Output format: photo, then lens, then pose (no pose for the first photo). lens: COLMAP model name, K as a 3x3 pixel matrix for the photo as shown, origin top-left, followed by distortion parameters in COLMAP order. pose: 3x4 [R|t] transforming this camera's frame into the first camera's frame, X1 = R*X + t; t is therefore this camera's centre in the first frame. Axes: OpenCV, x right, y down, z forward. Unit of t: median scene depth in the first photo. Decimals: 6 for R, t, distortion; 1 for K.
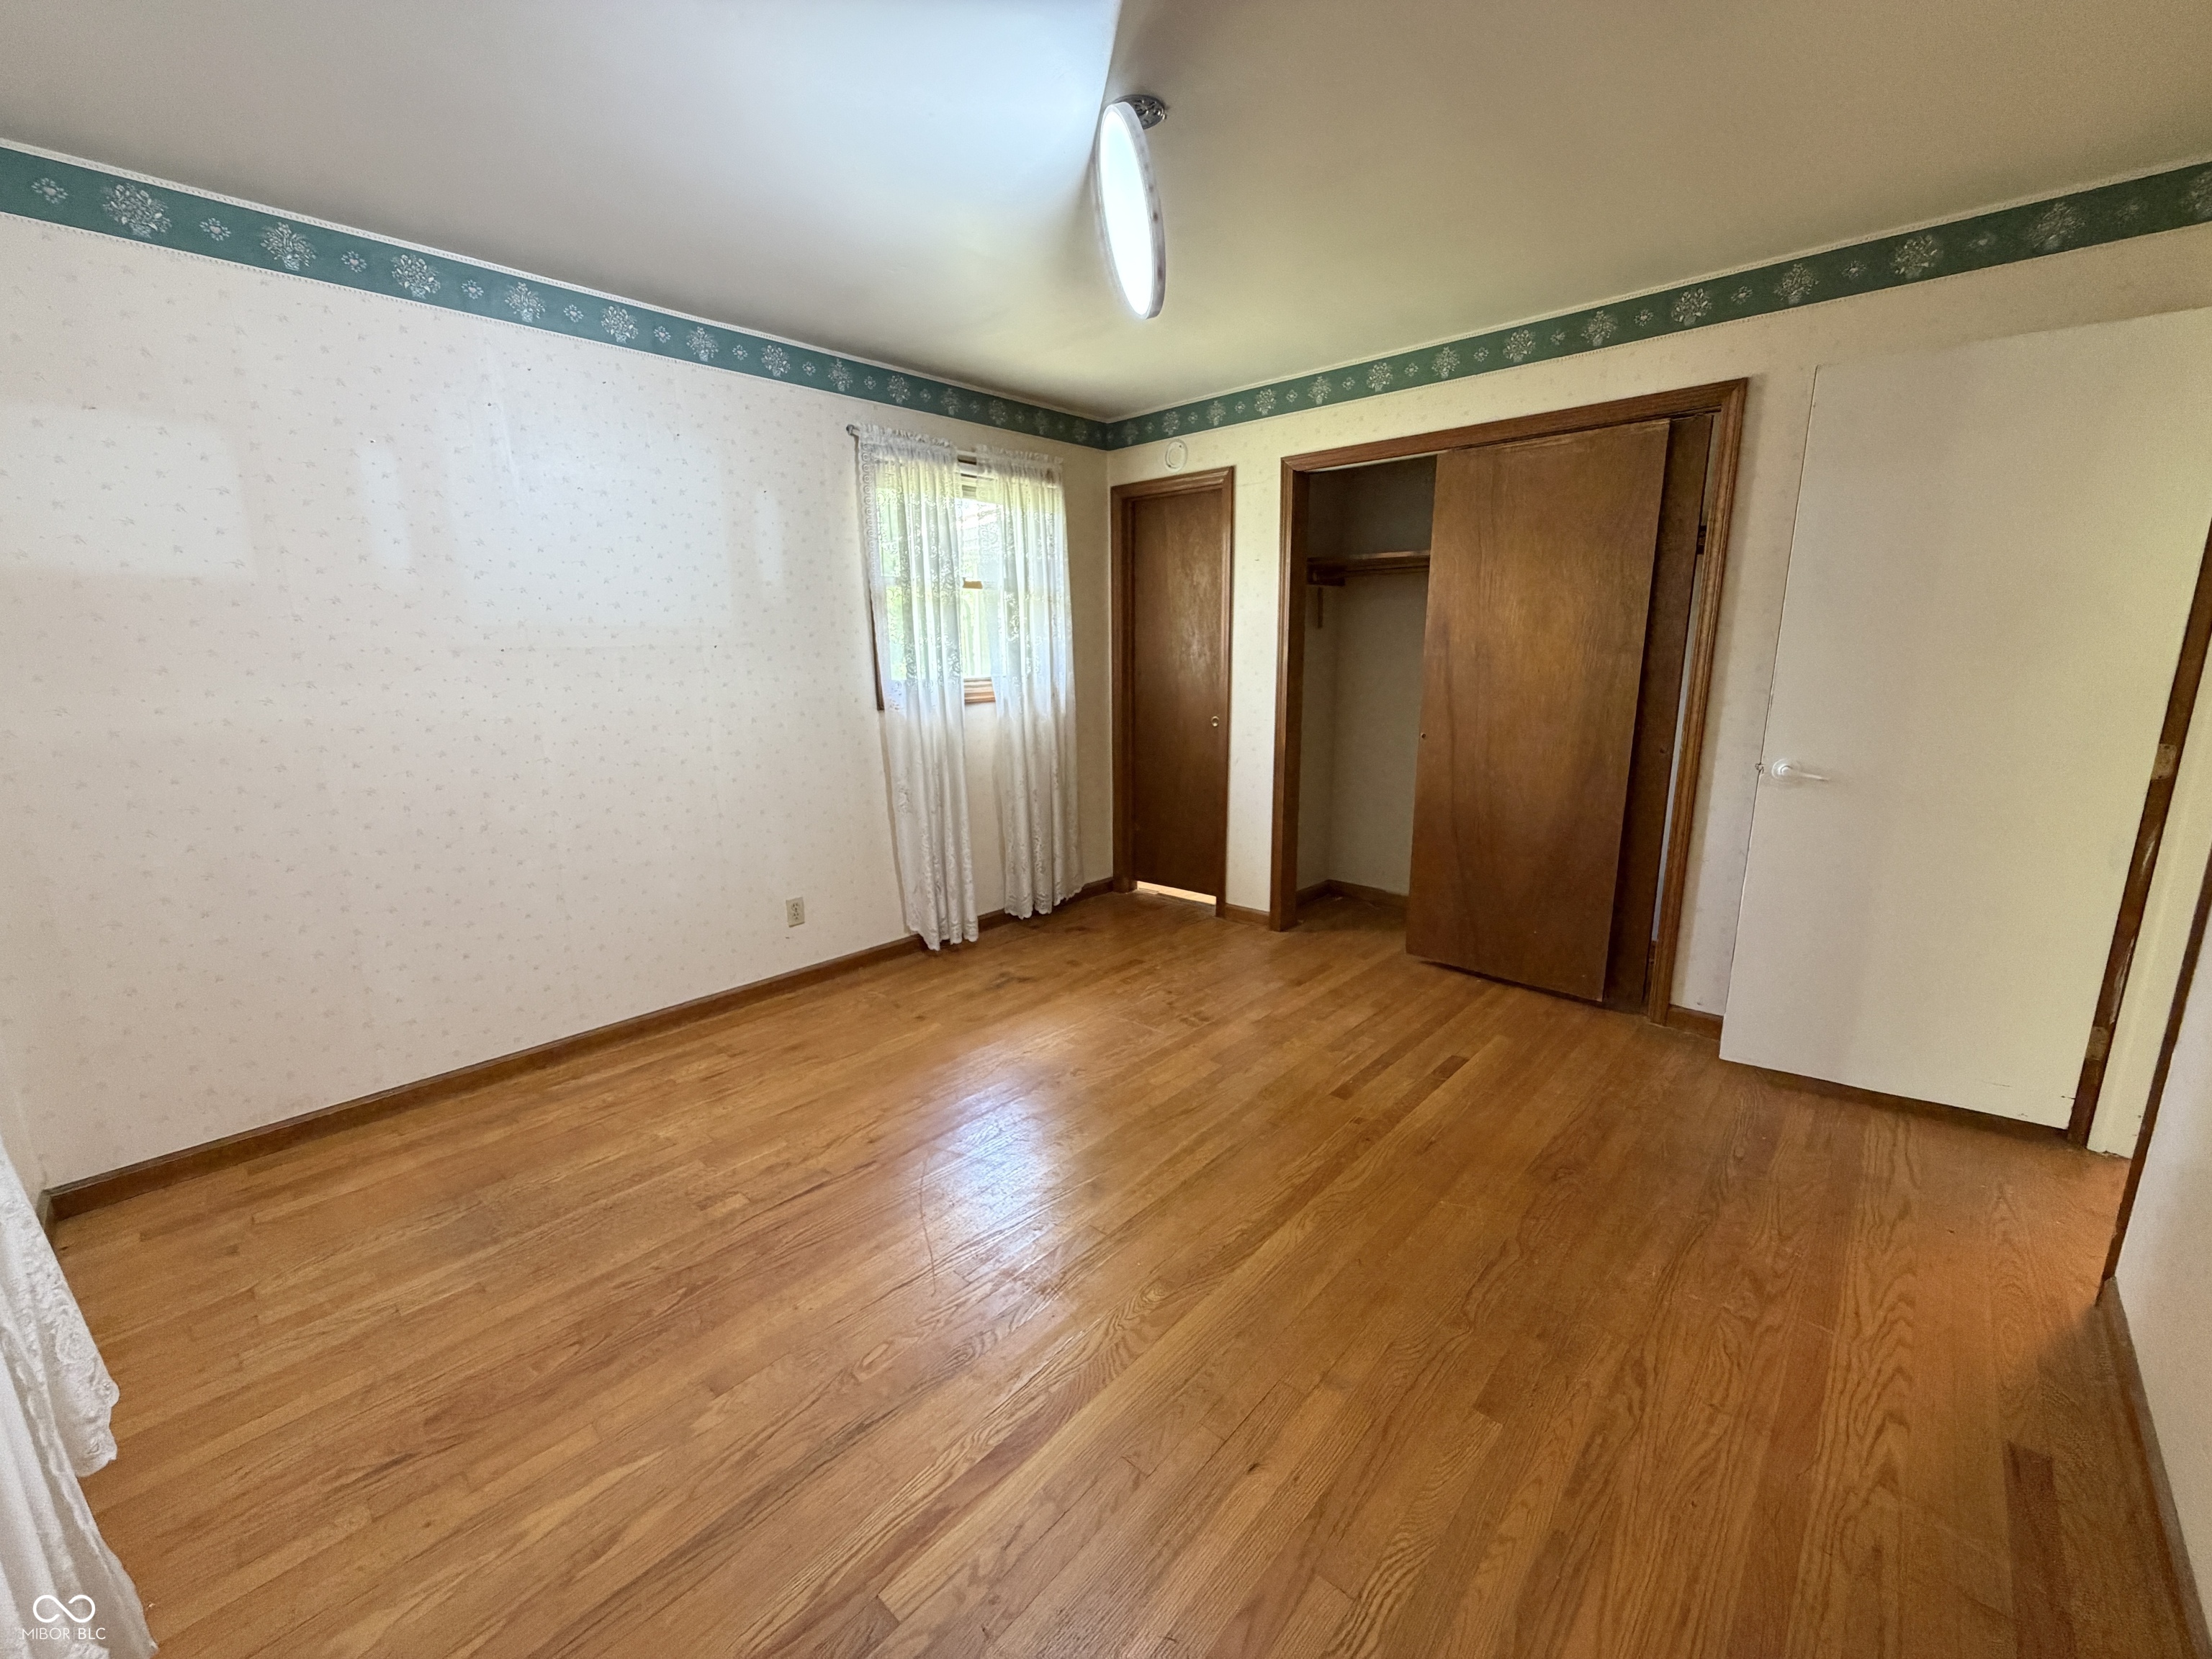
lens RADIAL K [[882.6, 0, 1106.2], [0, 882.6, 832.3], [0, 0, 1]] dist [0.001203, -0.000332]
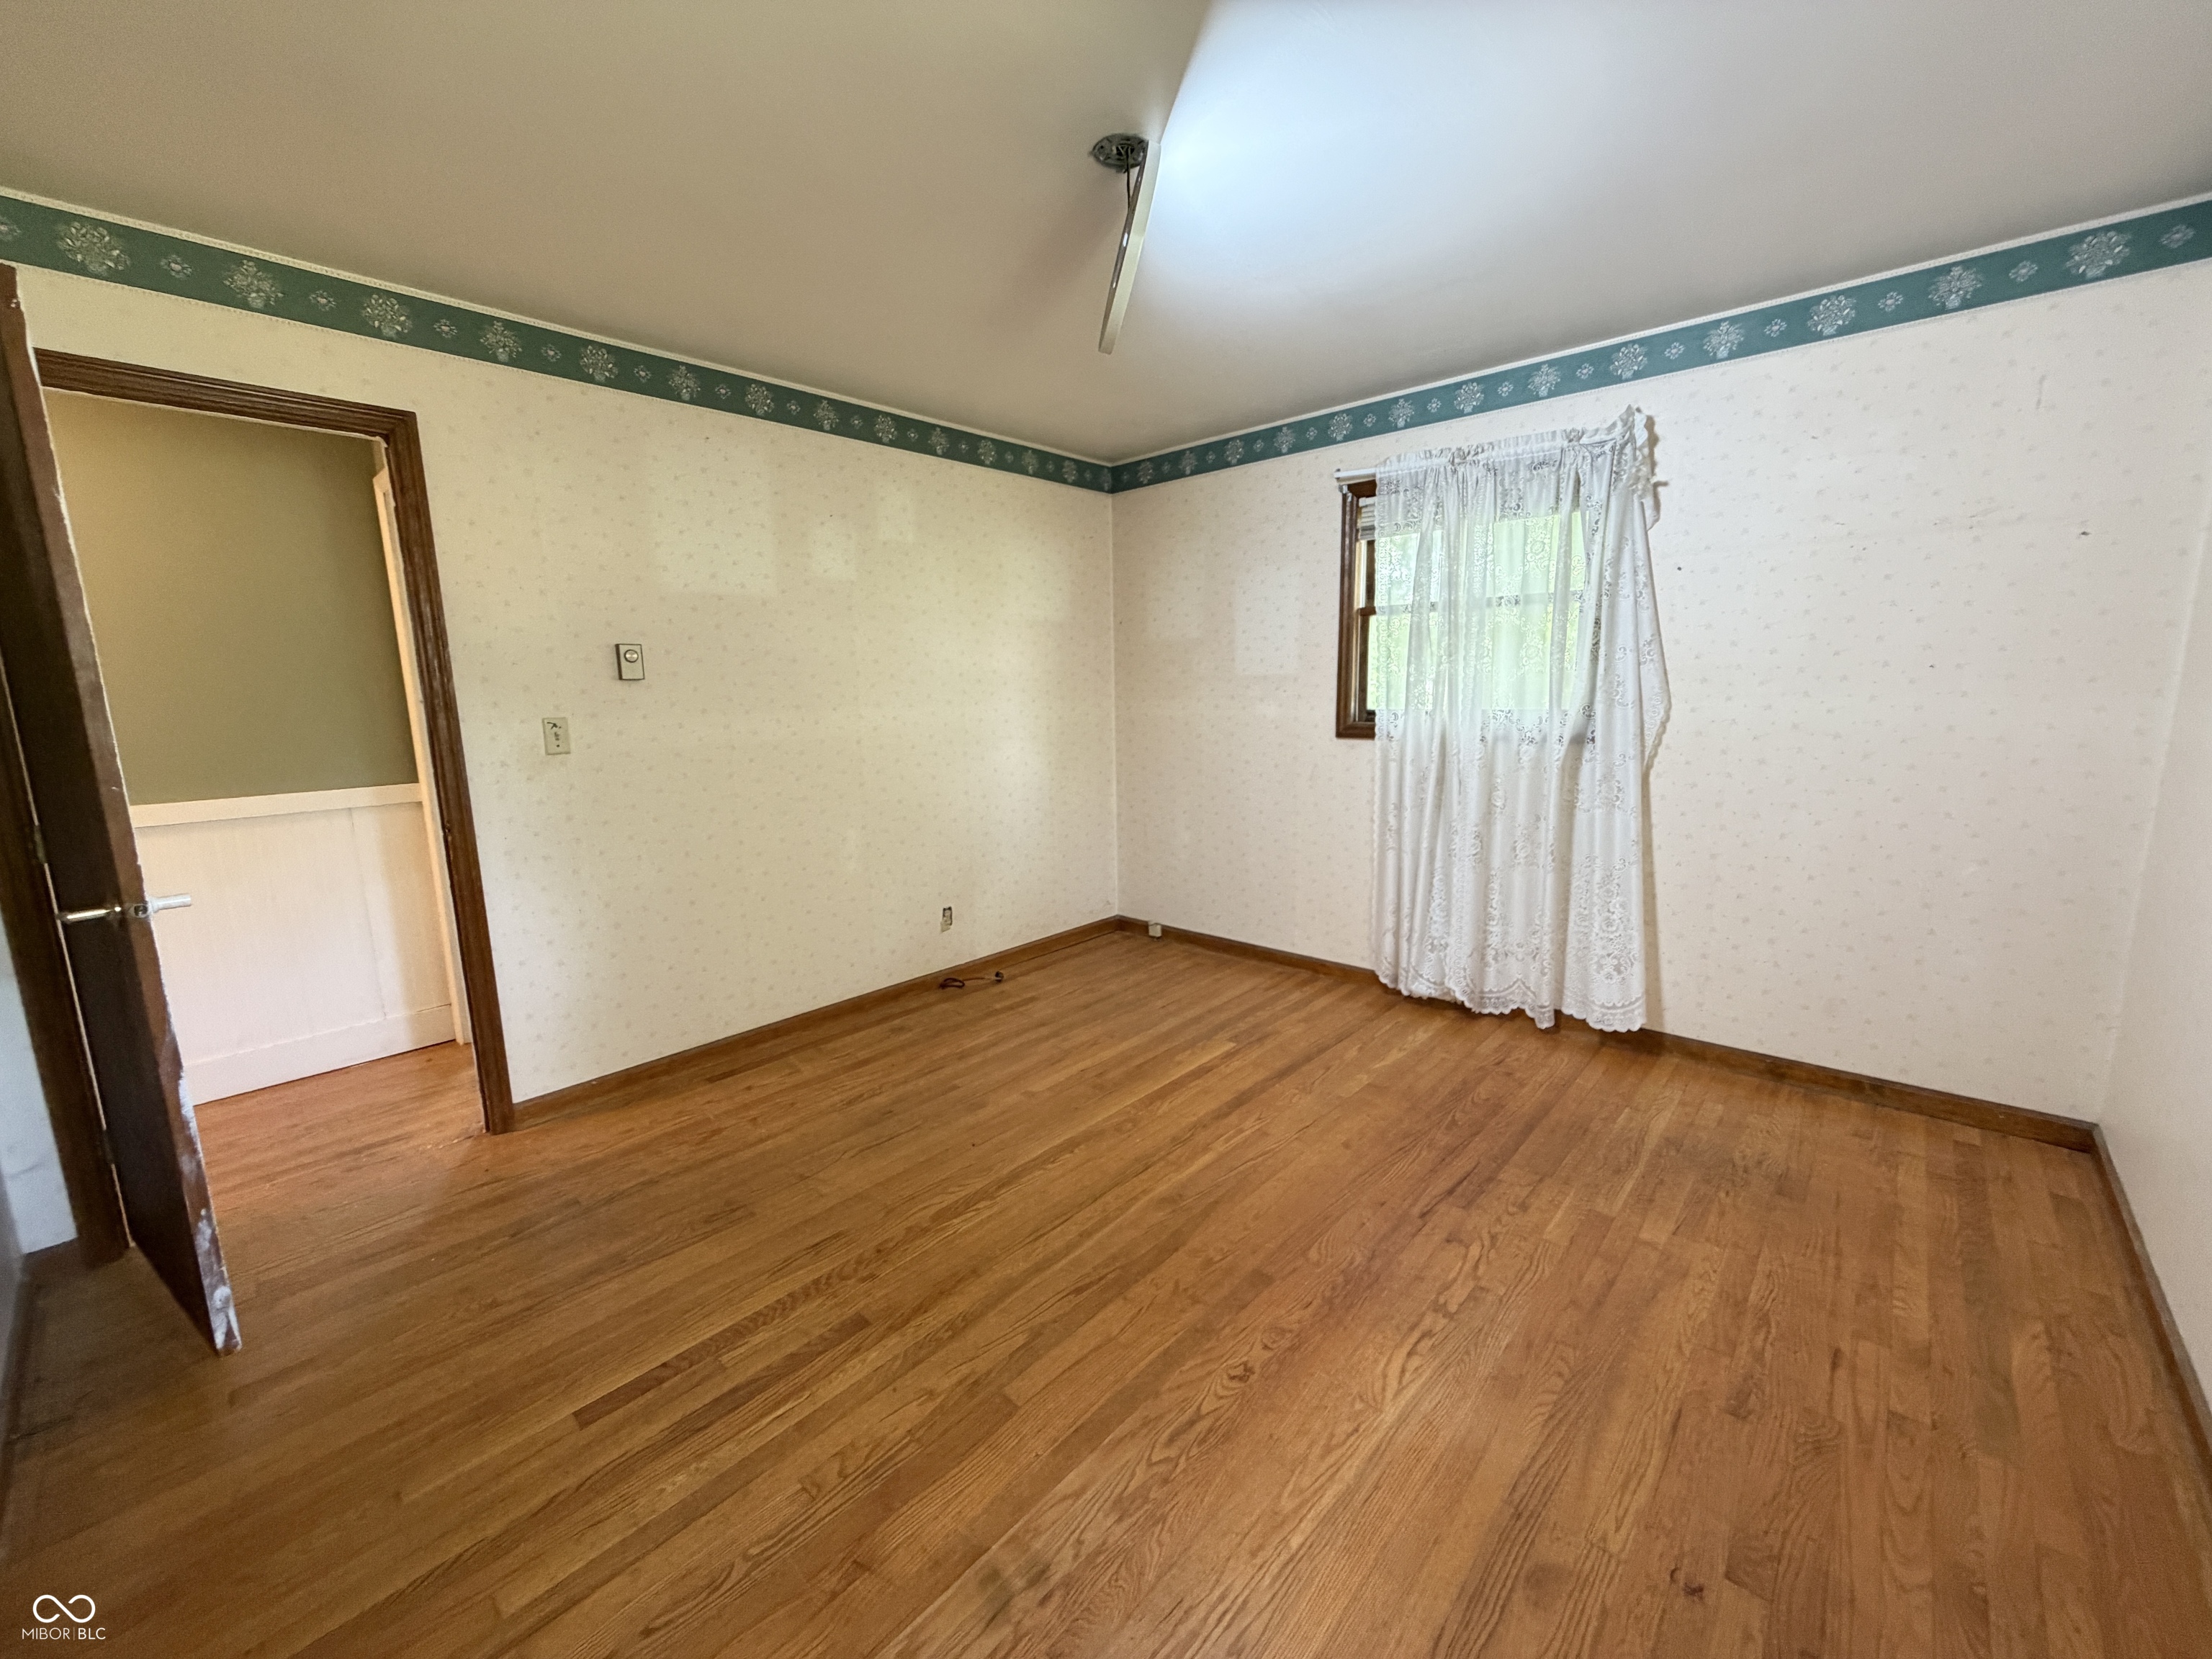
lens RADIAL K [[882.6, 0, 1106.6], [0, 882.6, 829.0], [0, 0, 1]] dist [0.001203, -0.000332]
pose [[-0.999451, 0.033041, -0.002320, 0.046482], [0.029872, 0.929404, 0.367852, -0.280555], [0.014311, 0.367581, -0.929881, 1.310431]]
